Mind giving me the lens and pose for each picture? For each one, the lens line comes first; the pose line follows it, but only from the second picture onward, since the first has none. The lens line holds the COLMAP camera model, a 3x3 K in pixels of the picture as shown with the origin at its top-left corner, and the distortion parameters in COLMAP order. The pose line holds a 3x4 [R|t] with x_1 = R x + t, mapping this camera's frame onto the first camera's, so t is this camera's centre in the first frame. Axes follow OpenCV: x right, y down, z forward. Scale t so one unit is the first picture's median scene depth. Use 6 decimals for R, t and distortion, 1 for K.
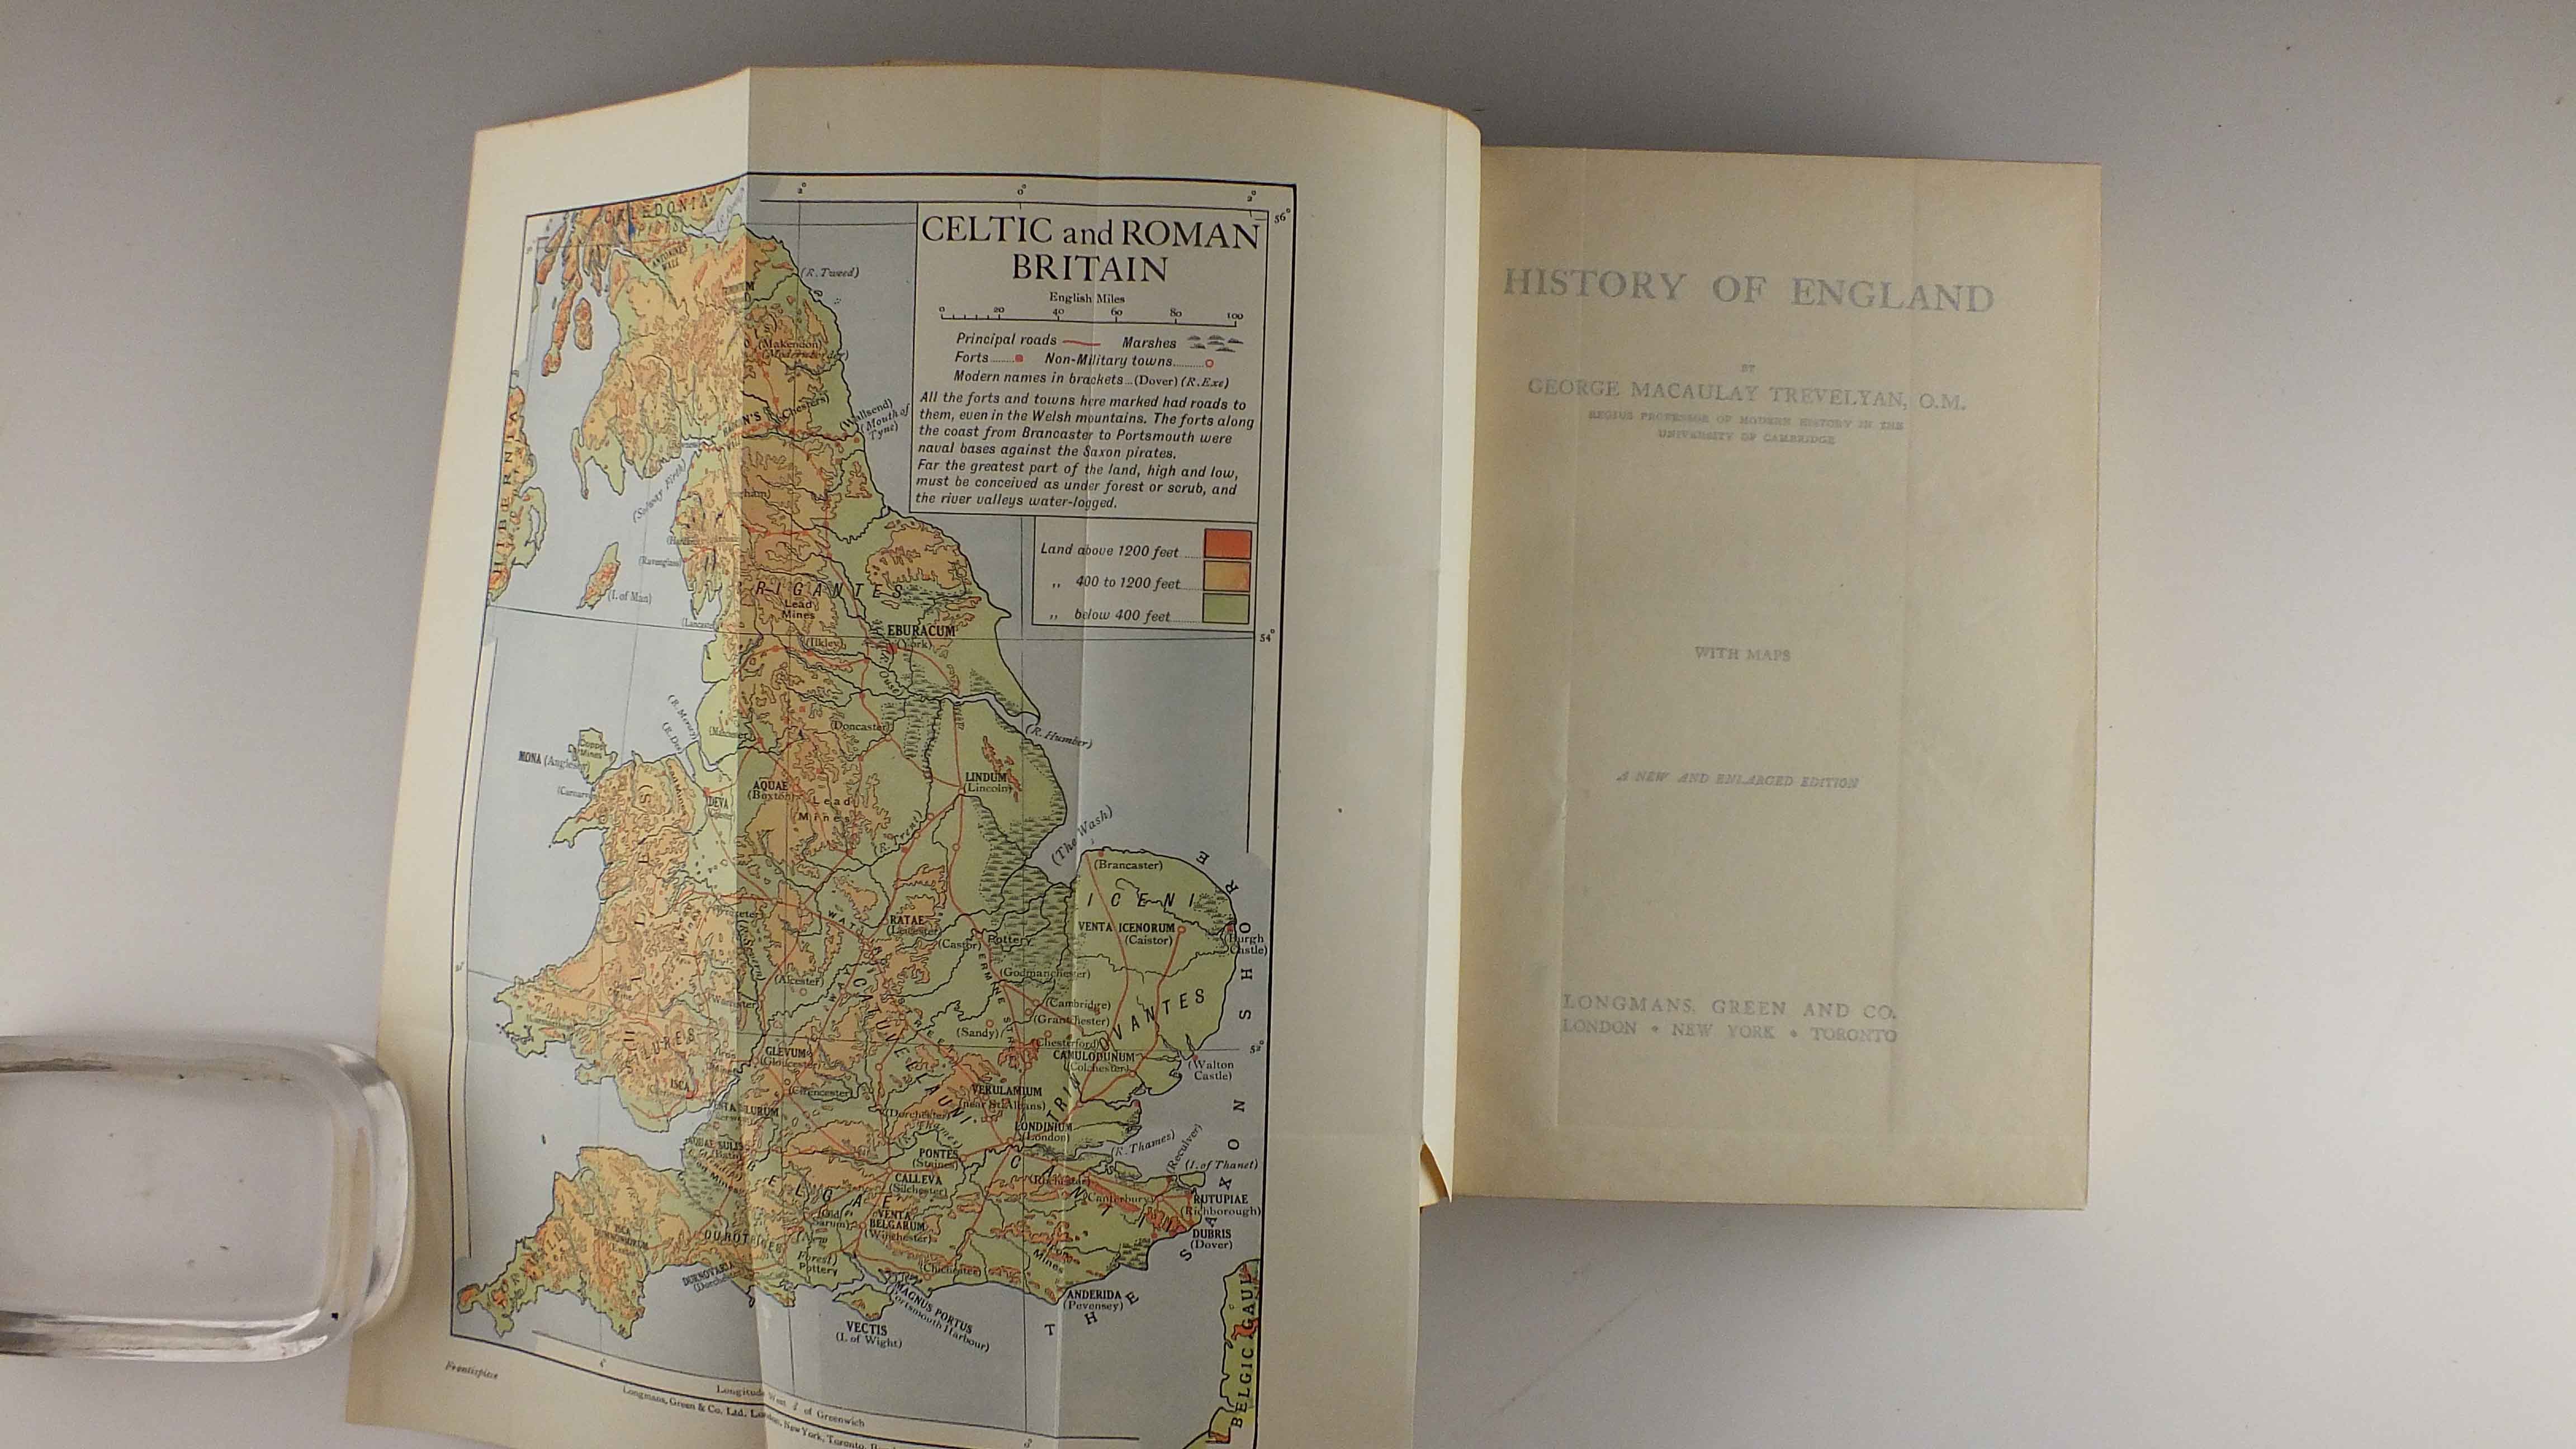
lens RADIAL K [[2486.2, 0, 1284.5], [0, 2486.2, 728.6], [0, 0, 1]] dist [-0.011092, 0.000000]
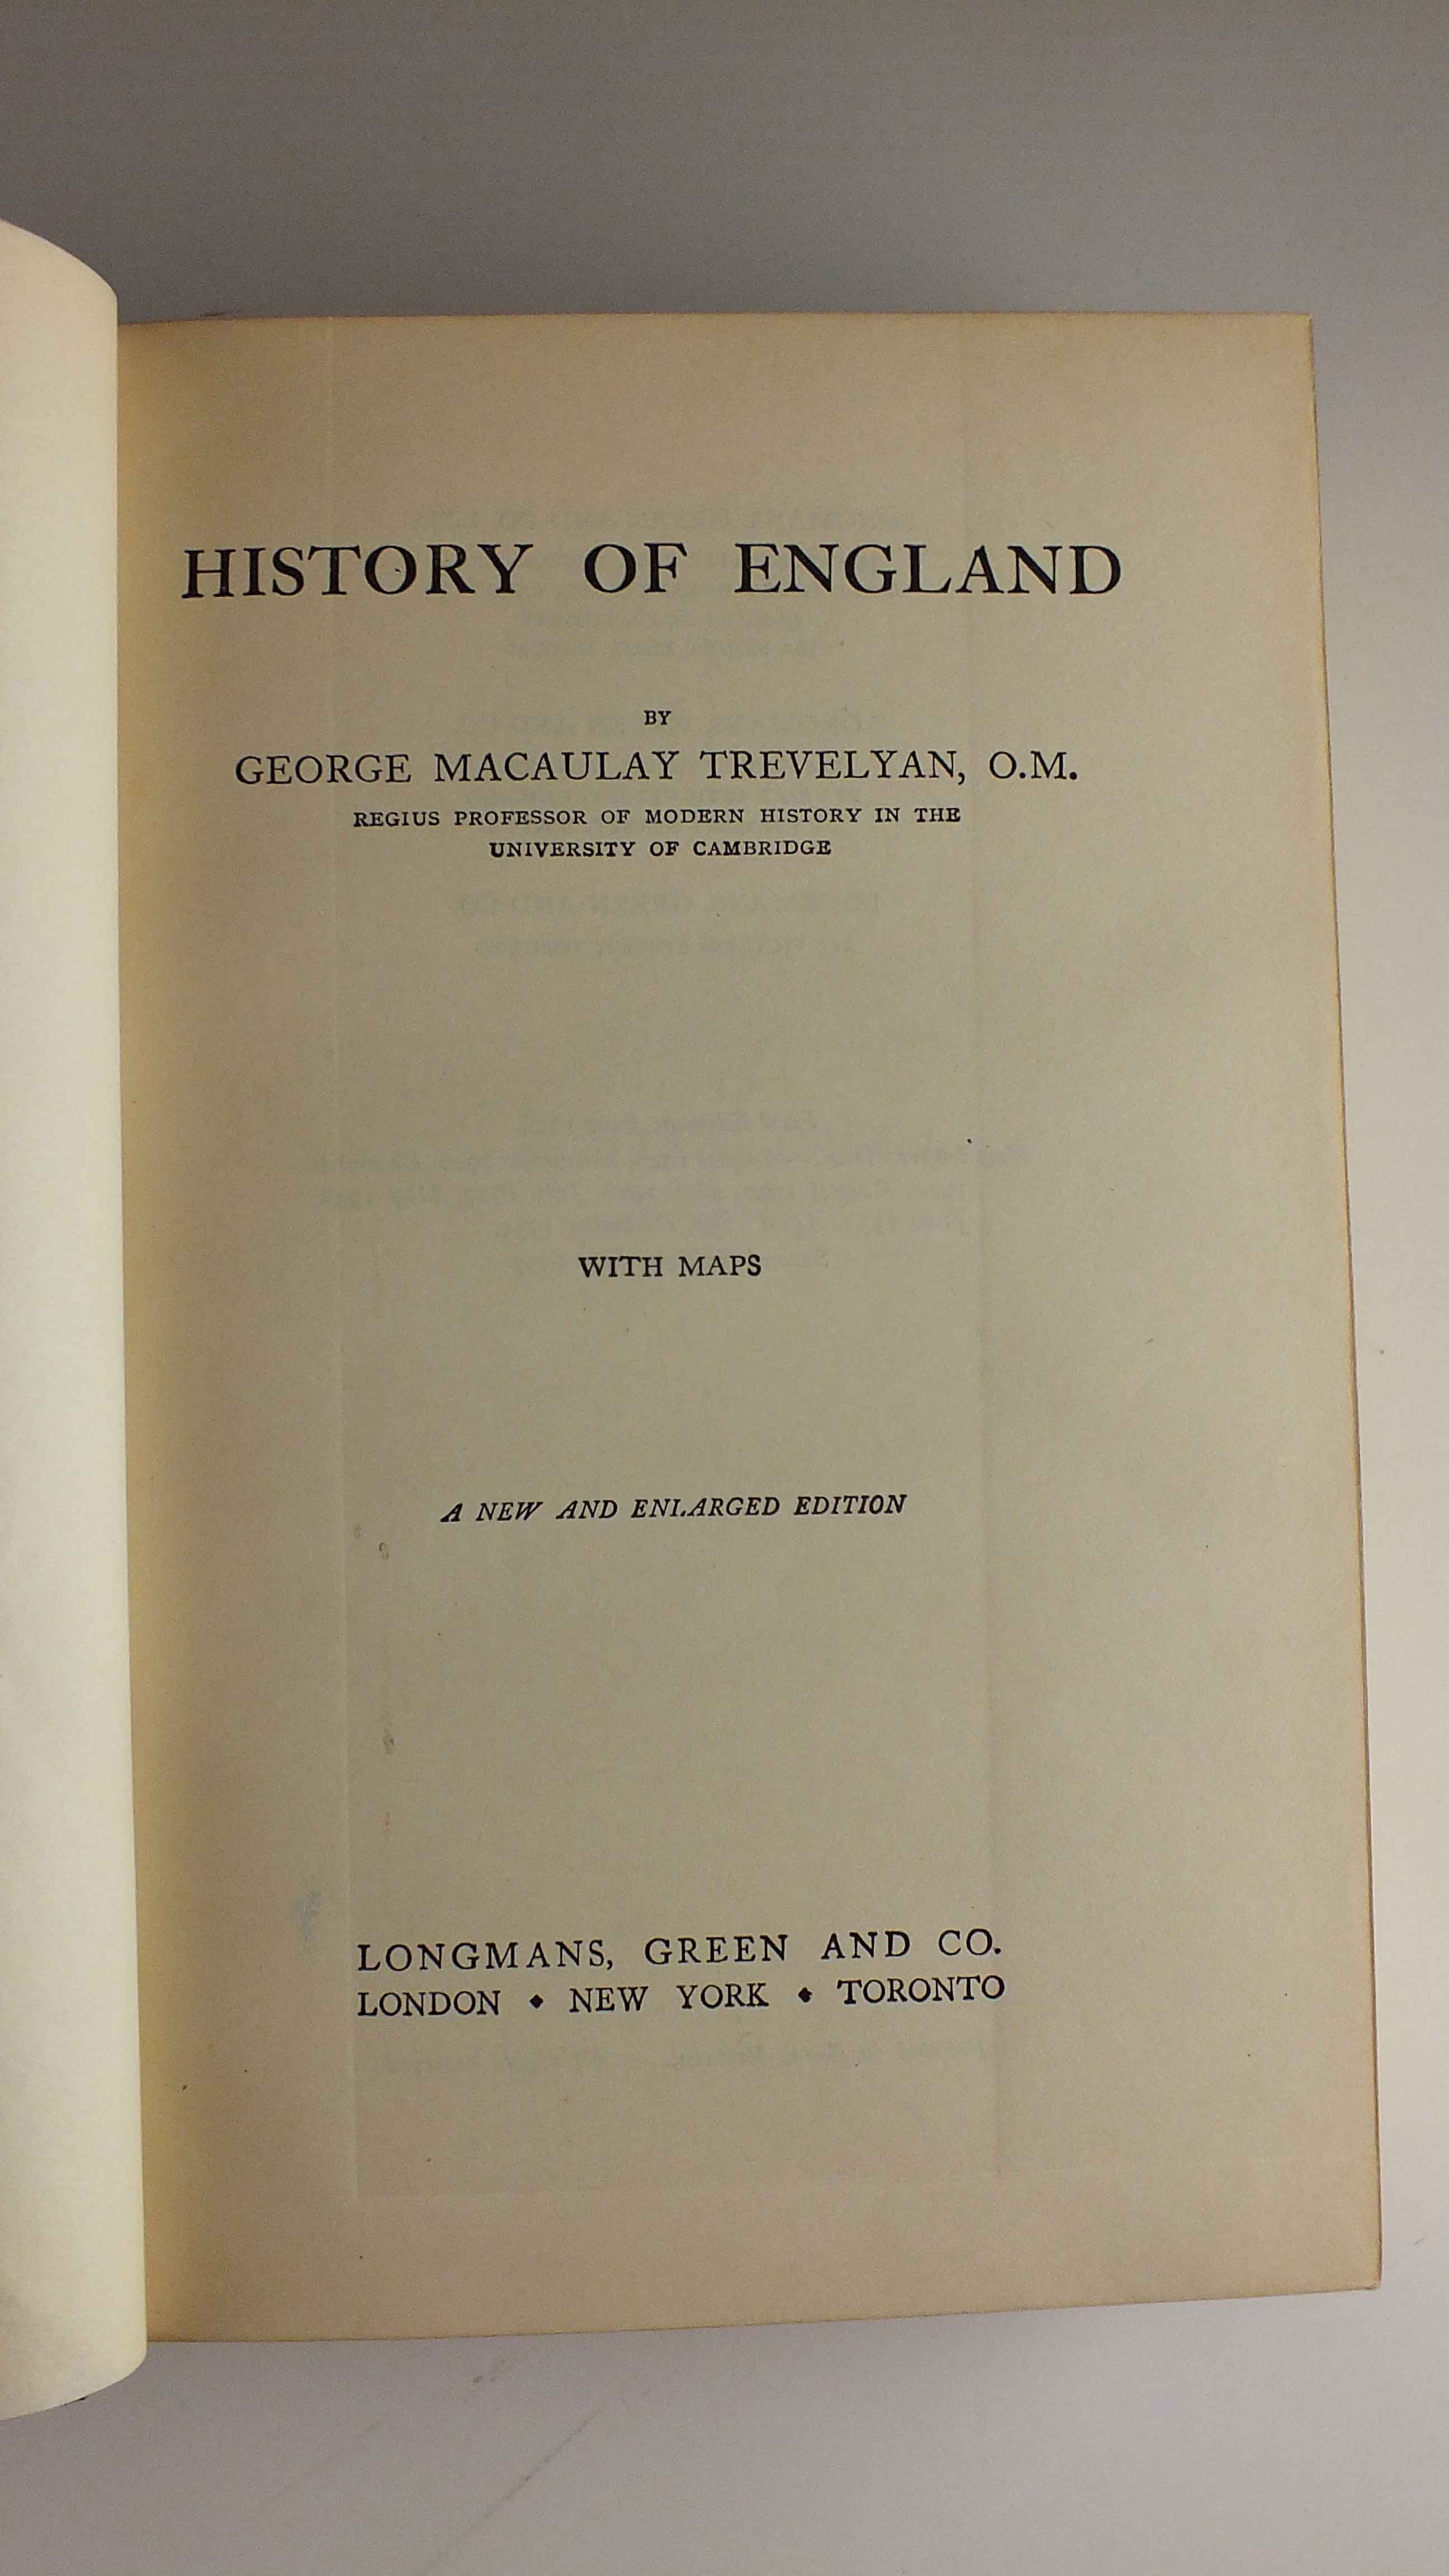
lens RADIAL K [[2486.2, 0, 727.4], [0, 2486.2, 1283.4], [0, 0, 1]] dist [-0.011092, 0.000000]
pose [[0.997967, -0.054052, 0.033762, 0.177387], [0.054159, 0.998530, -0.002279, -0.024285], [-0.033590, 0.004103, 0.999427, 0.478574]]
